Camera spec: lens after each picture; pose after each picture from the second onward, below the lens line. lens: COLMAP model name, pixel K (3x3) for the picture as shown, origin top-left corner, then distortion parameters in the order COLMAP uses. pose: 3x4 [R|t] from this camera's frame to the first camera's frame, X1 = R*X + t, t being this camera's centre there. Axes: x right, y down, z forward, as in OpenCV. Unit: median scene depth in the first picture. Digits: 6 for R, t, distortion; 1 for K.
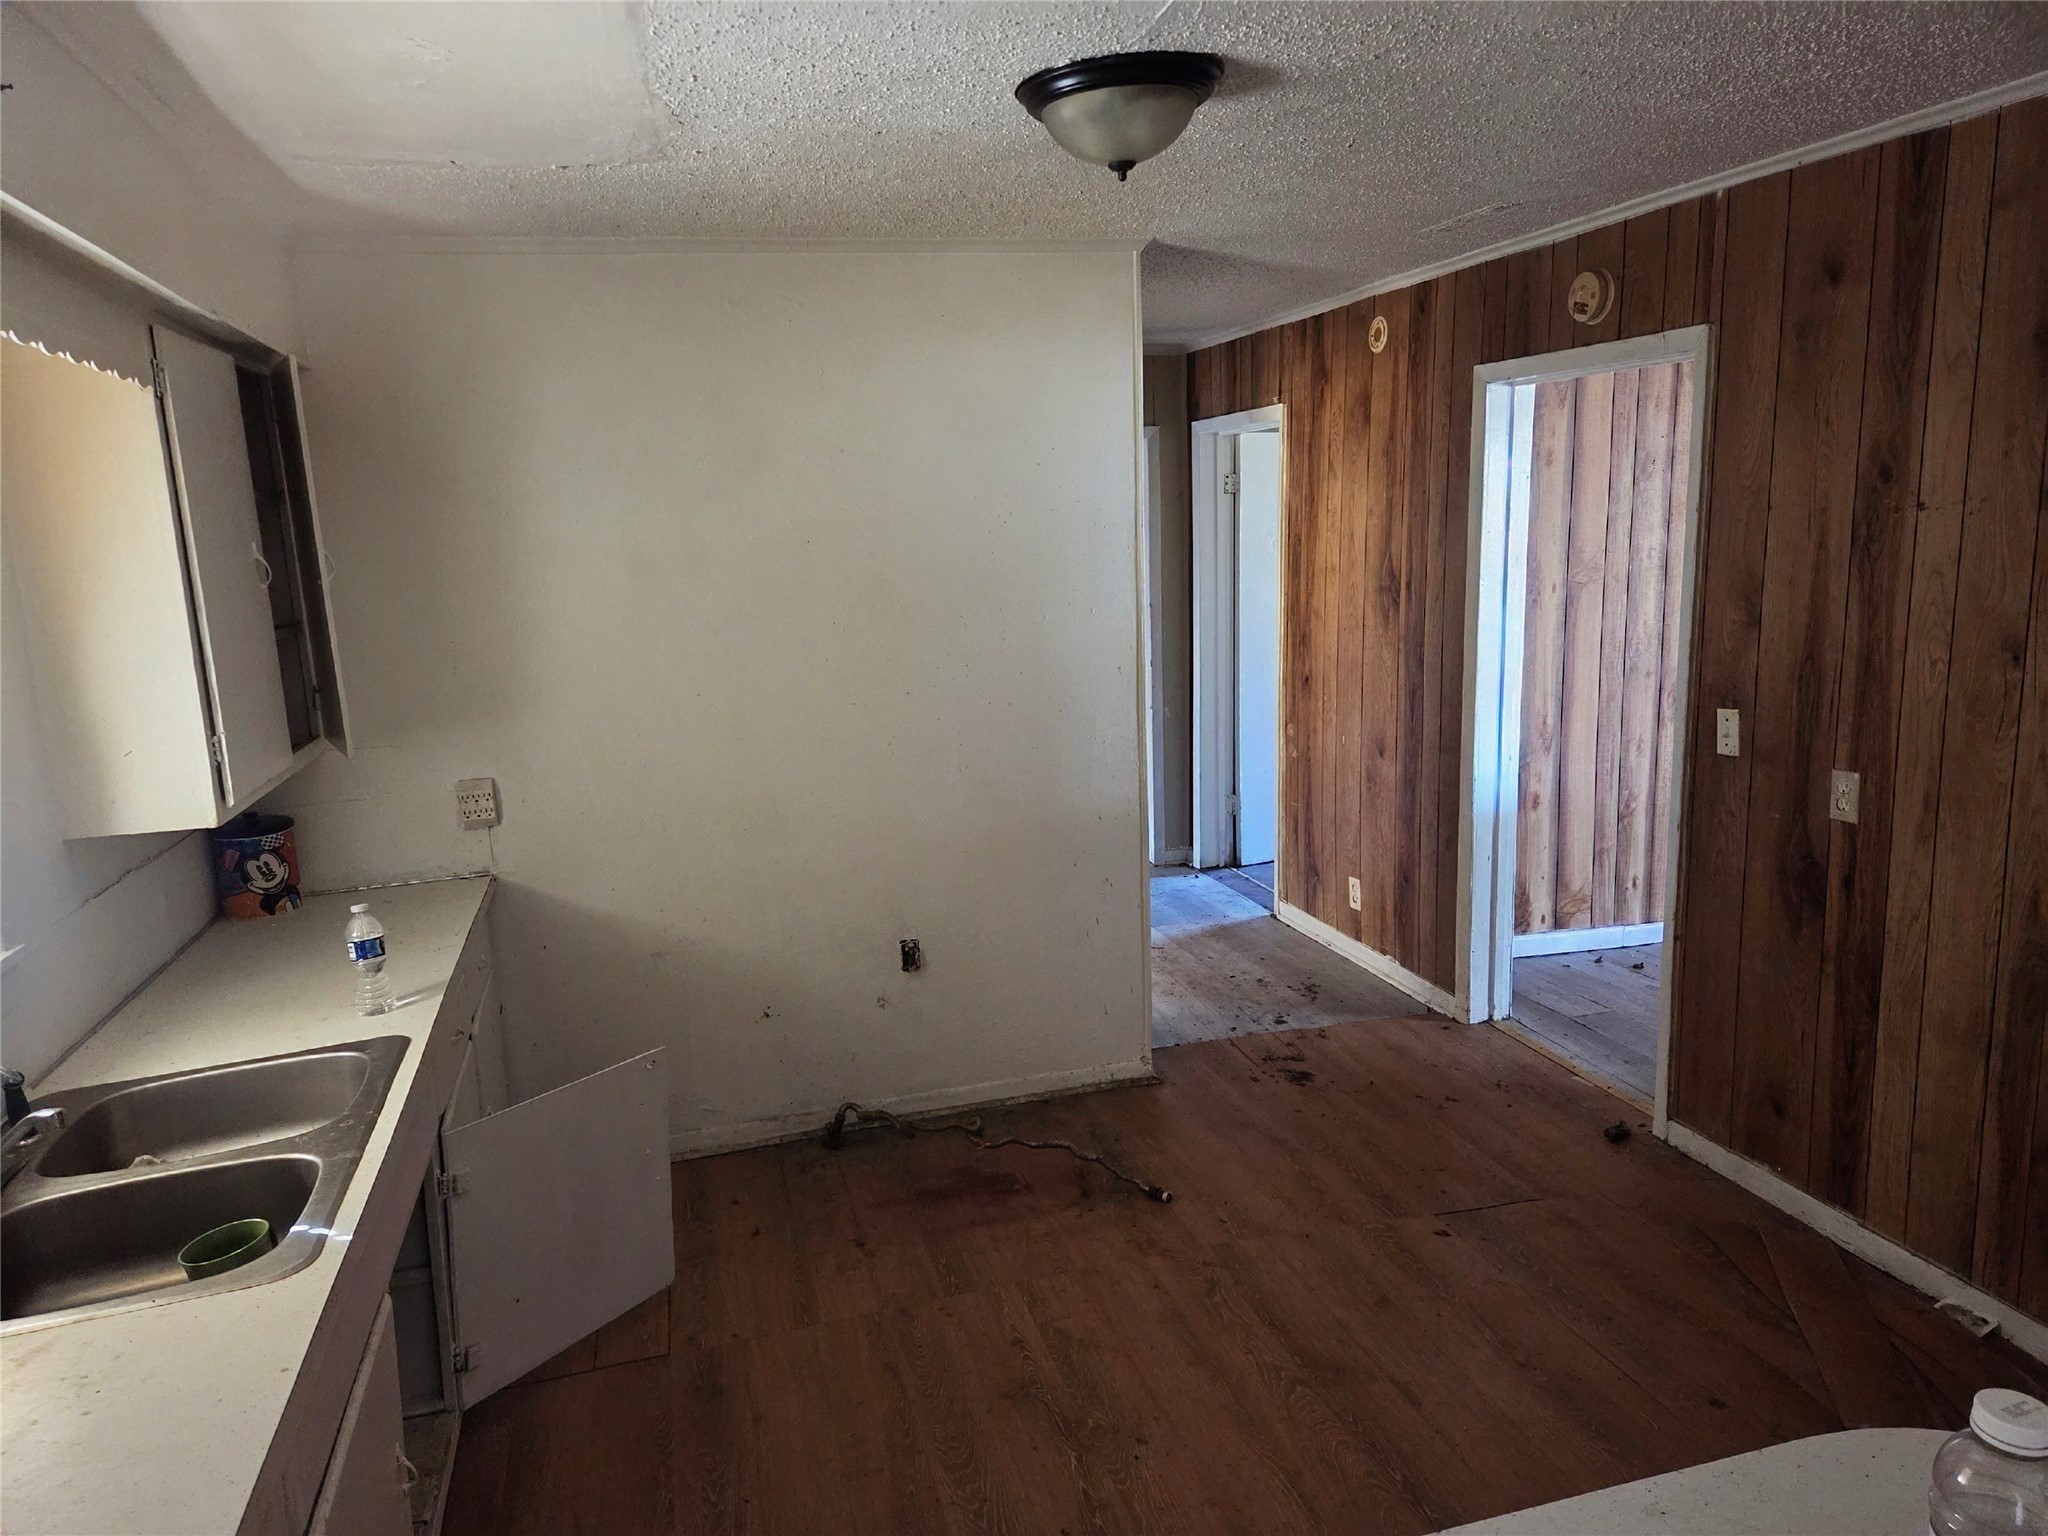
lens RADIAL K [[1443.0, 0, 1024.0], [0, 1443.0, 768.0], [0, 0, 1]] dist [0.078717, -0.000505]
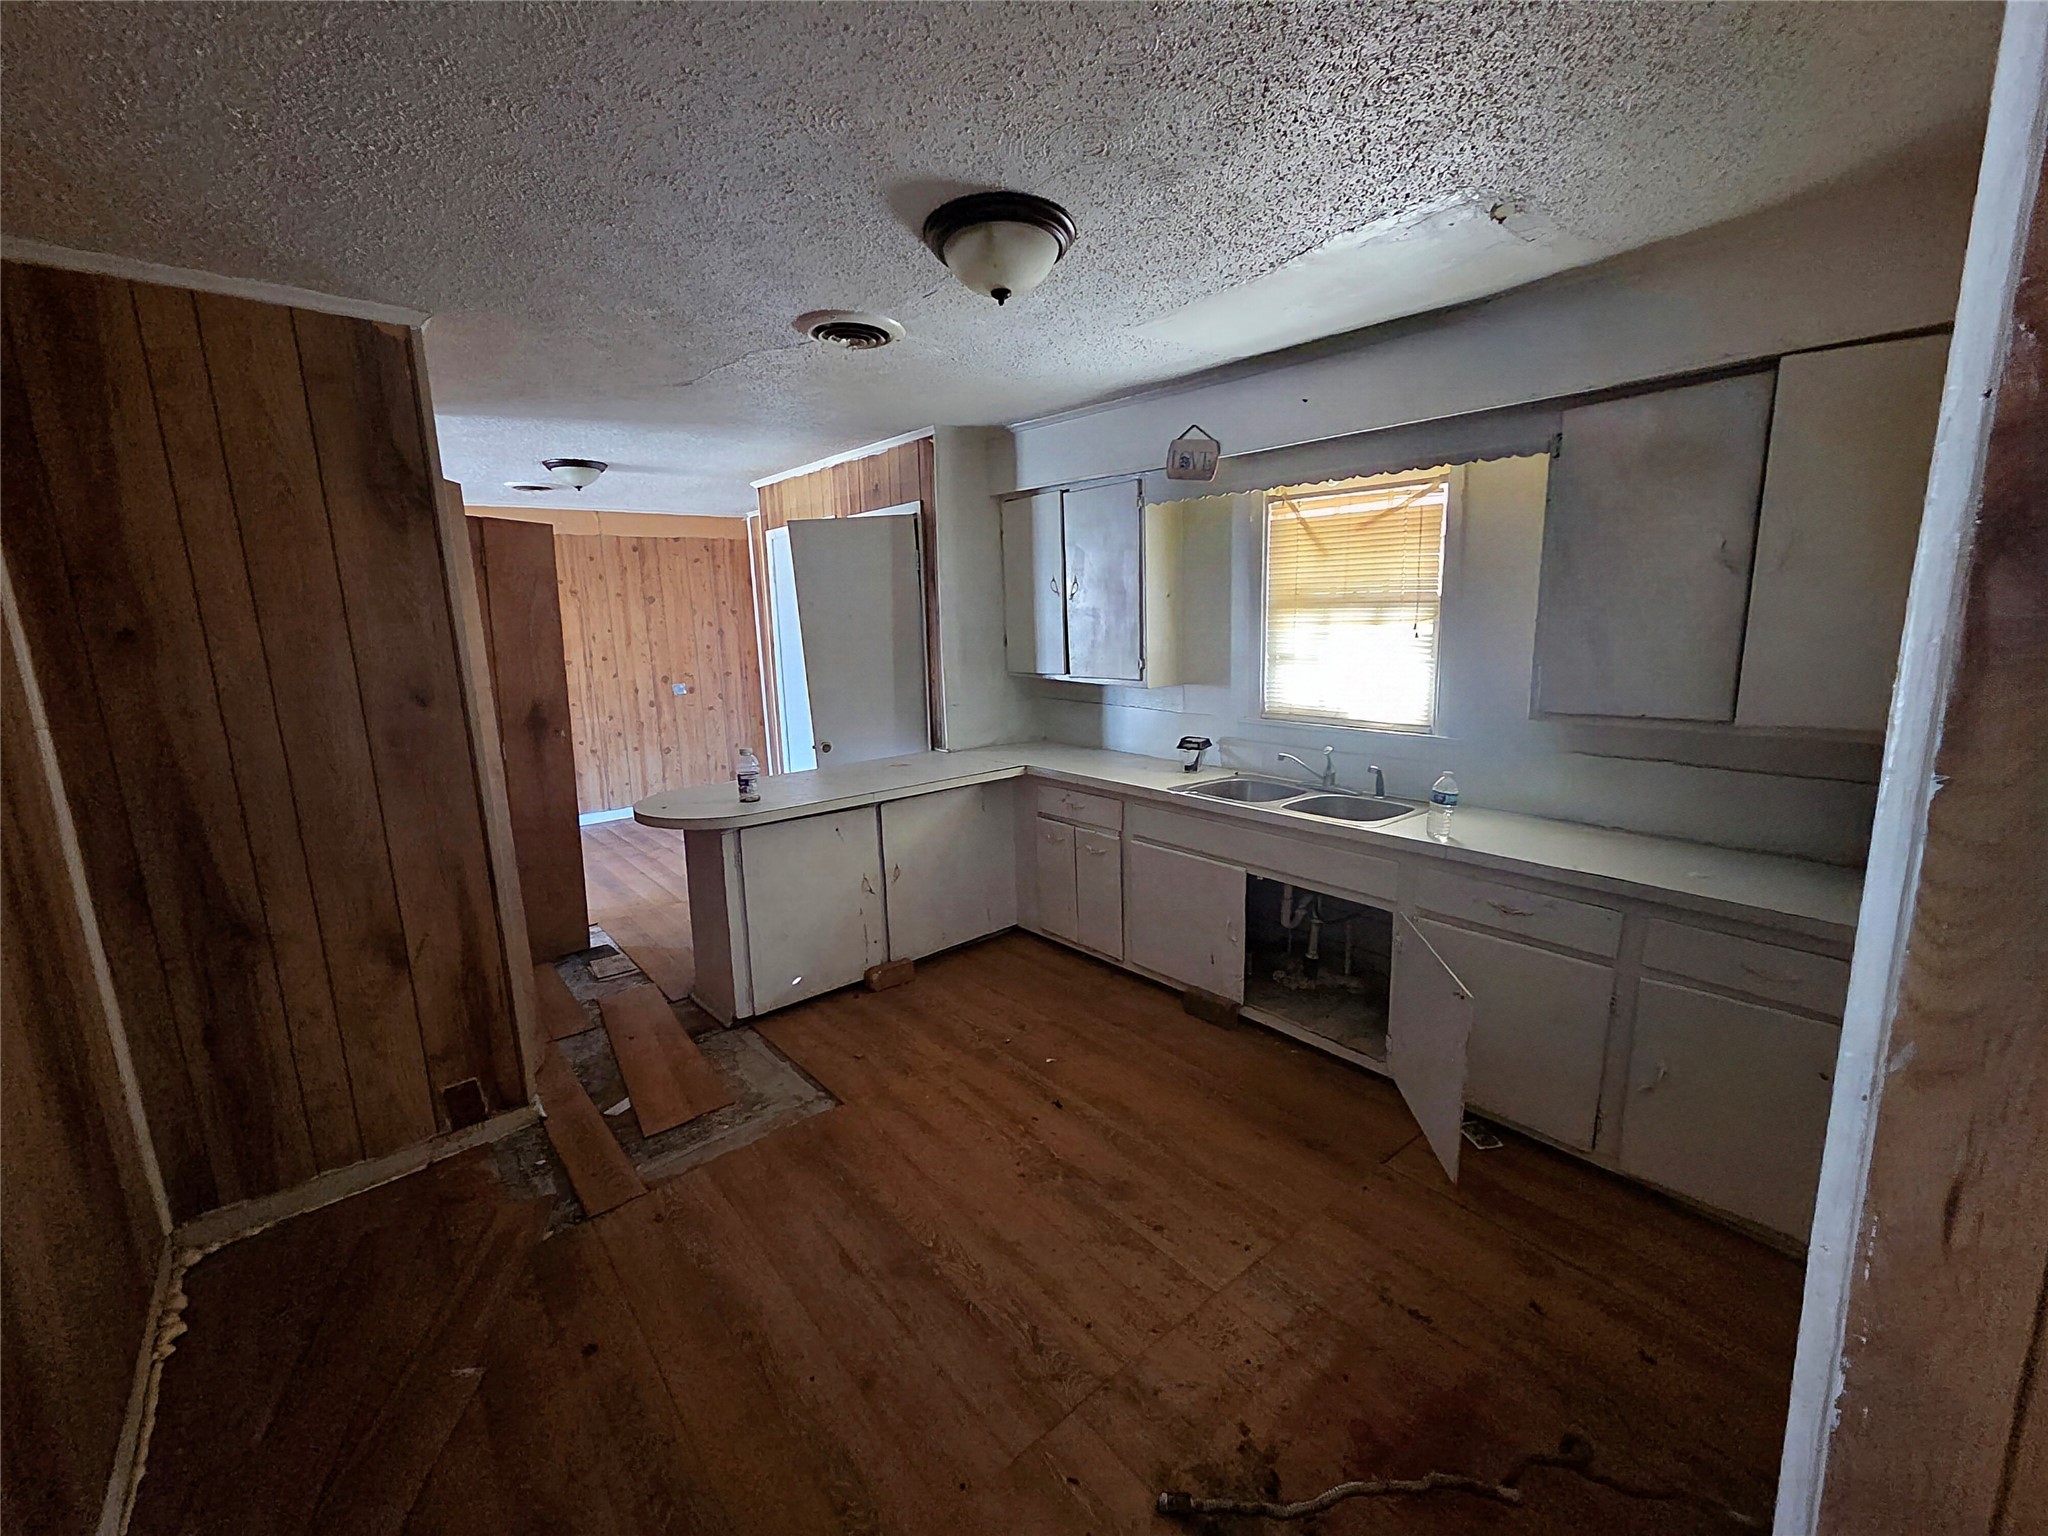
lens RADIAL K [[847.9, 0, 1024.0], [0, 847.9, 768.0], [0, 0, 1]] dist [0.000282, 0.000020]
pose [[-0.911332, 0.133366, -0.389471, 0.336243], [-0.008637, 0.939668, 0.341978, -0.222540], [0.411582, 0.315019, -0.855198, 1.490020]]
